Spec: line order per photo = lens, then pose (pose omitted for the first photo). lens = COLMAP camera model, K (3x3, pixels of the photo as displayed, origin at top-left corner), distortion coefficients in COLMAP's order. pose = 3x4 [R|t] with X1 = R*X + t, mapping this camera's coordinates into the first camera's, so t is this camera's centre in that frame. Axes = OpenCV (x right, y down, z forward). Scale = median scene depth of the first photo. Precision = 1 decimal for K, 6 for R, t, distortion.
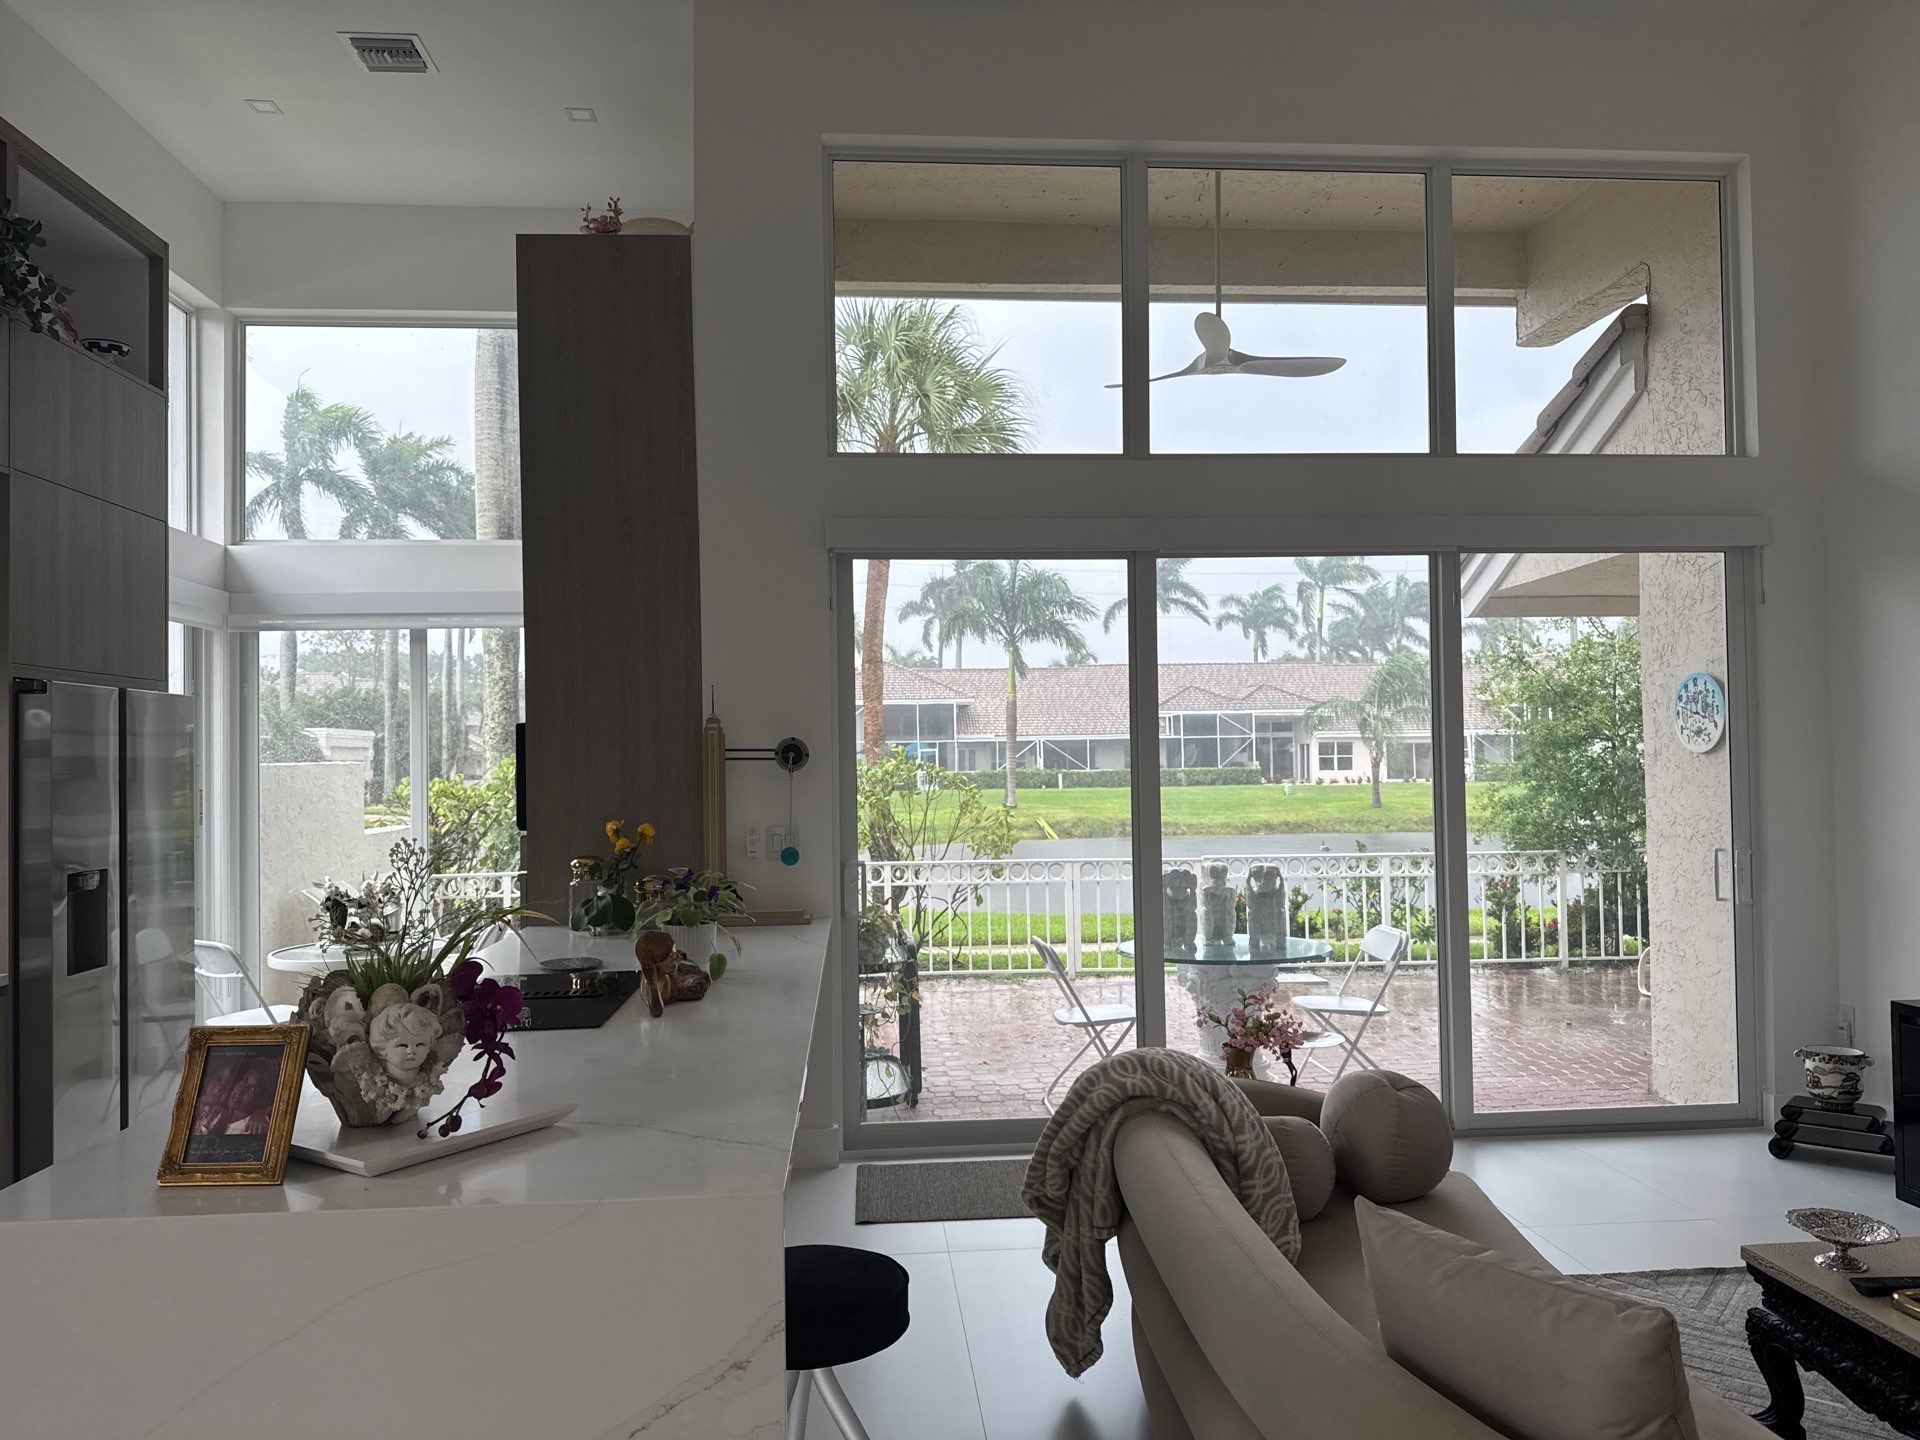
lens RADIAL K [[1342.6, 0, 968.4], [0, 1342.6, 726.3], [0, 0, 1]] dist [0.087820, -0.125526]
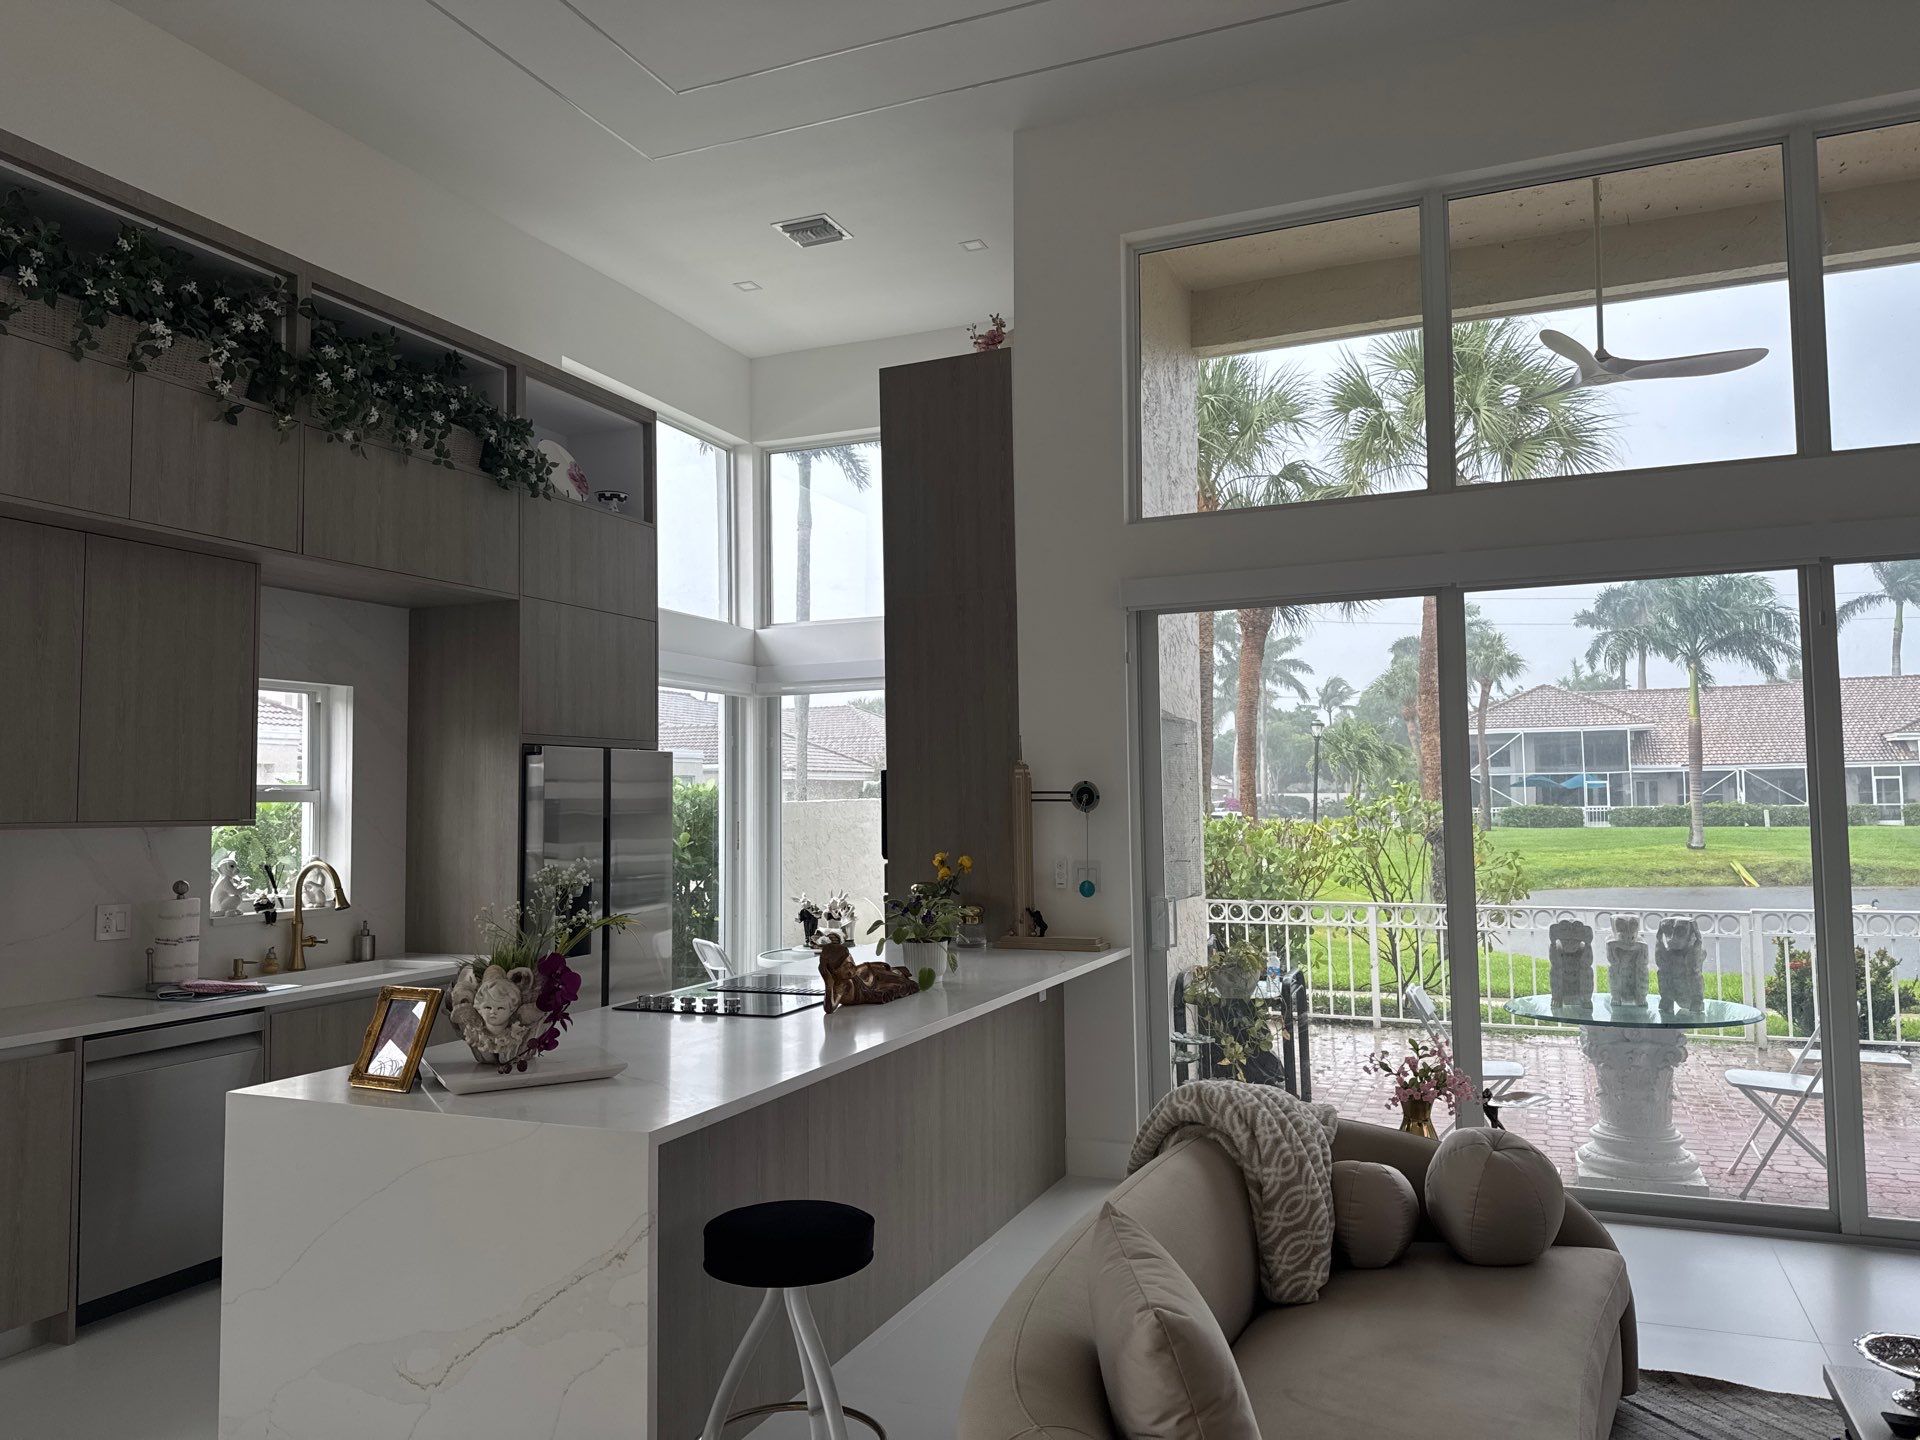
lens RADIAL K [[1342.6, 0, 968.4], [0, 1342.6, 726.3], [0, 0, 1]] dist [0.087820, -0.125526]
pose [[0.886200, -0.023563, -0.462704, 0.269909], [0.012608, 0.999563, -0.026753, -0.008040], [0.463132, 0.017875, 0.886109, -0.023286]]
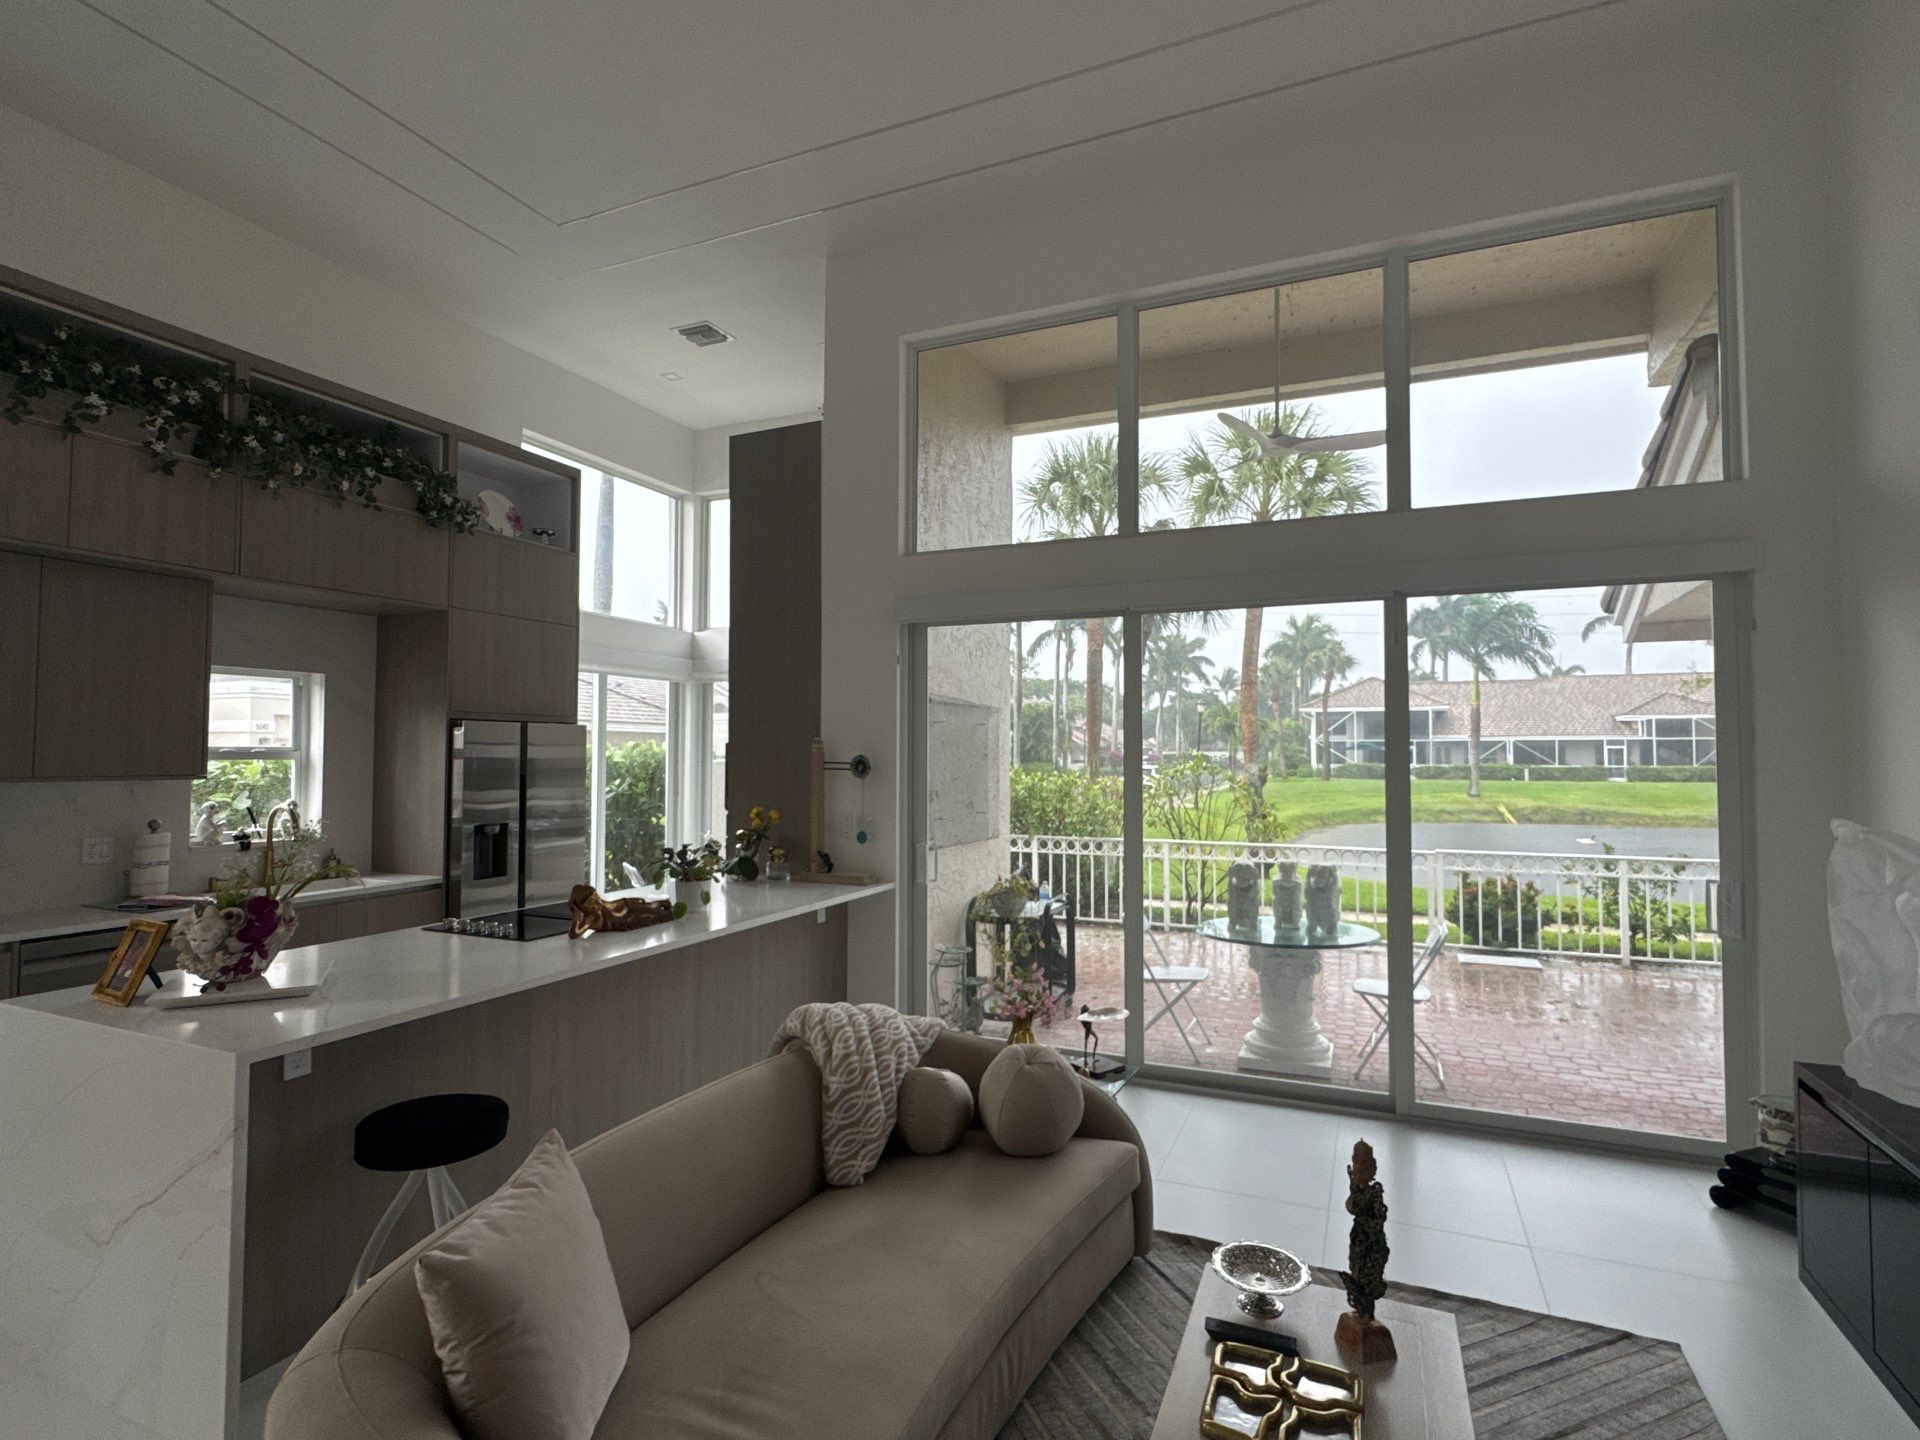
lens RADIAL K [[958.6, 0, 960.0], [0, 958.6, 720.0], [0, 0, 1]] dist [-0.002861, -0.000135]
pose [[0.878660, -0.000666, -0.477447, 0.413516], [-0.002482, 0.999979, -0.005964, -0.021144], [0.477441, 0.006425, 0.878640, 0.133887]]
